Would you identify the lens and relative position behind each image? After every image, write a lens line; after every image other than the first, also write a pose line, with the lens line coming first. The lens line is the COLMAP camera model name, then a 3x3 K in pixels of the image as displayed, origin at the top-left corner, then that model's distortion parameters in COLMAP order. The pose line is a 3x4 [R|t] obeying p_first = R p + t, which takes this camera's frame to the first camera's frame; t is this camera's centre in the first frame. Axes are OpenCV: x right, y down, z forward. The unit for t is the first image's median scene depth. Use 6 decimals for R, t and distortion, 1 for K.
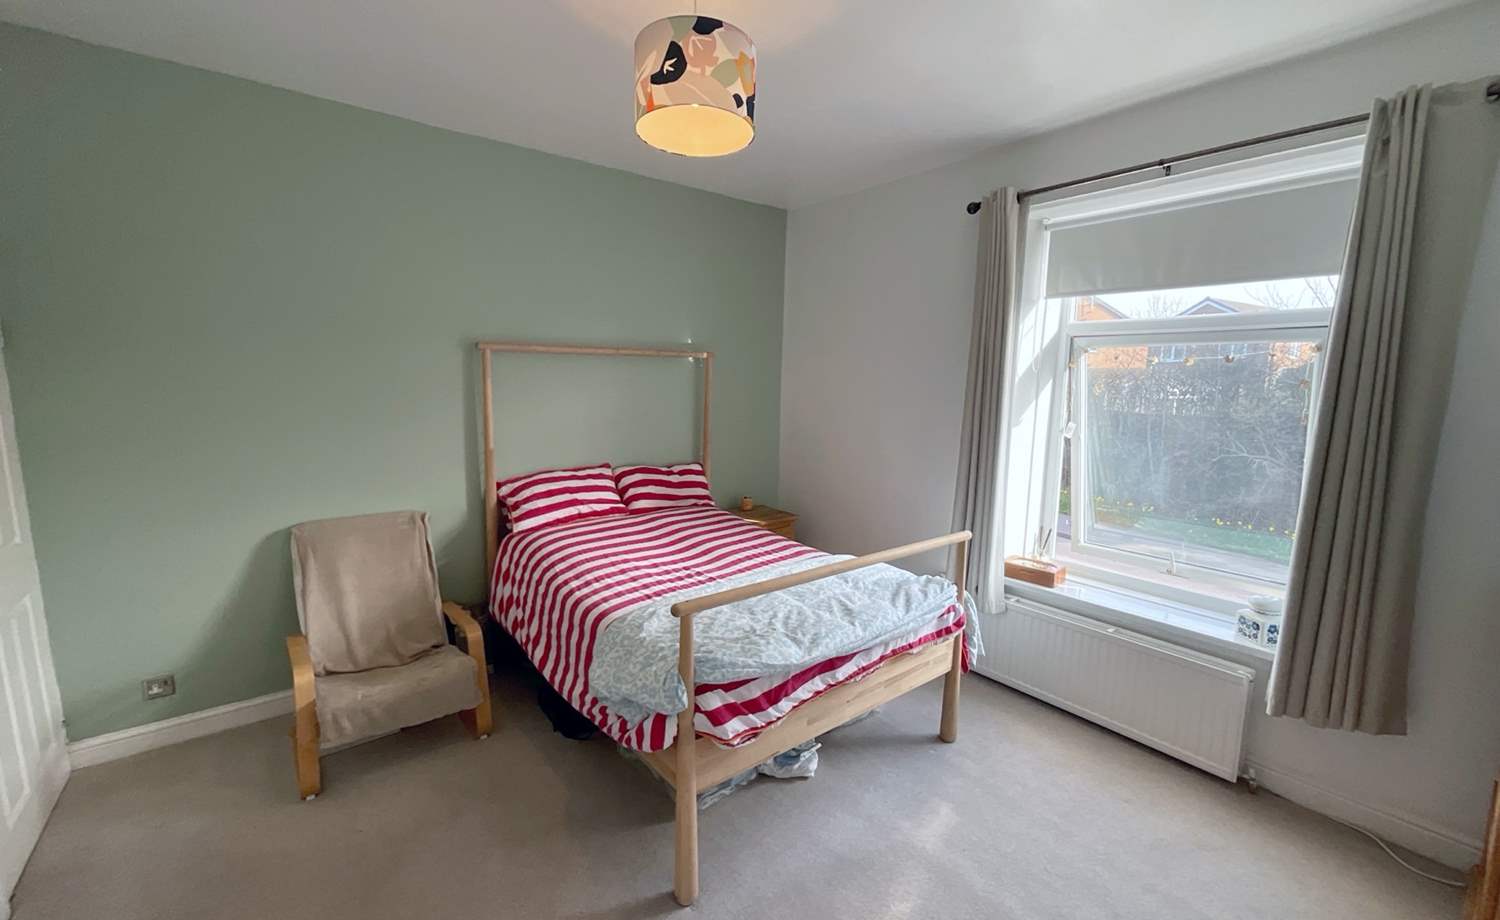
lens RADIAL K [[609.6, 0, 751.3], [0, 609.6, 462.0], [0, 0, 1]] dist [-0.000711, 0.000187]
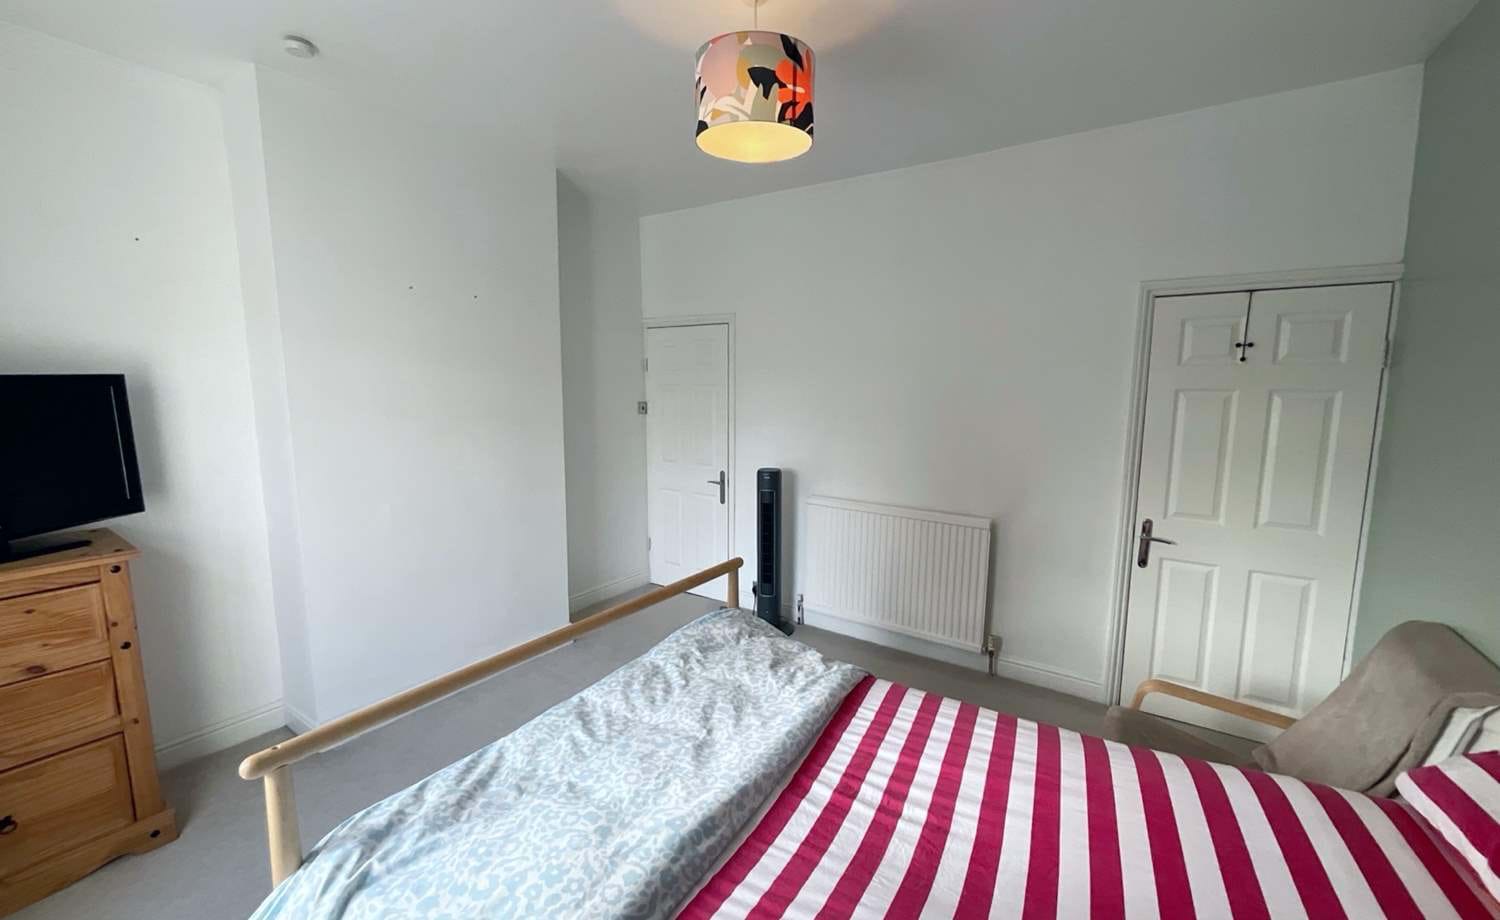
lens RADIAL K [[609.6, 0, 751.3], [0, 609.6, 462.0], [0, 0, 1]] dist [-0.000711, 0.000187]
pose [[-0.953206, 0.025270, -0.301265, 0.176693], [-0.058793, 0.961982, 0.266710, -0.229461], [0.296551, 0.271942, -0.915481, 1.595988]]
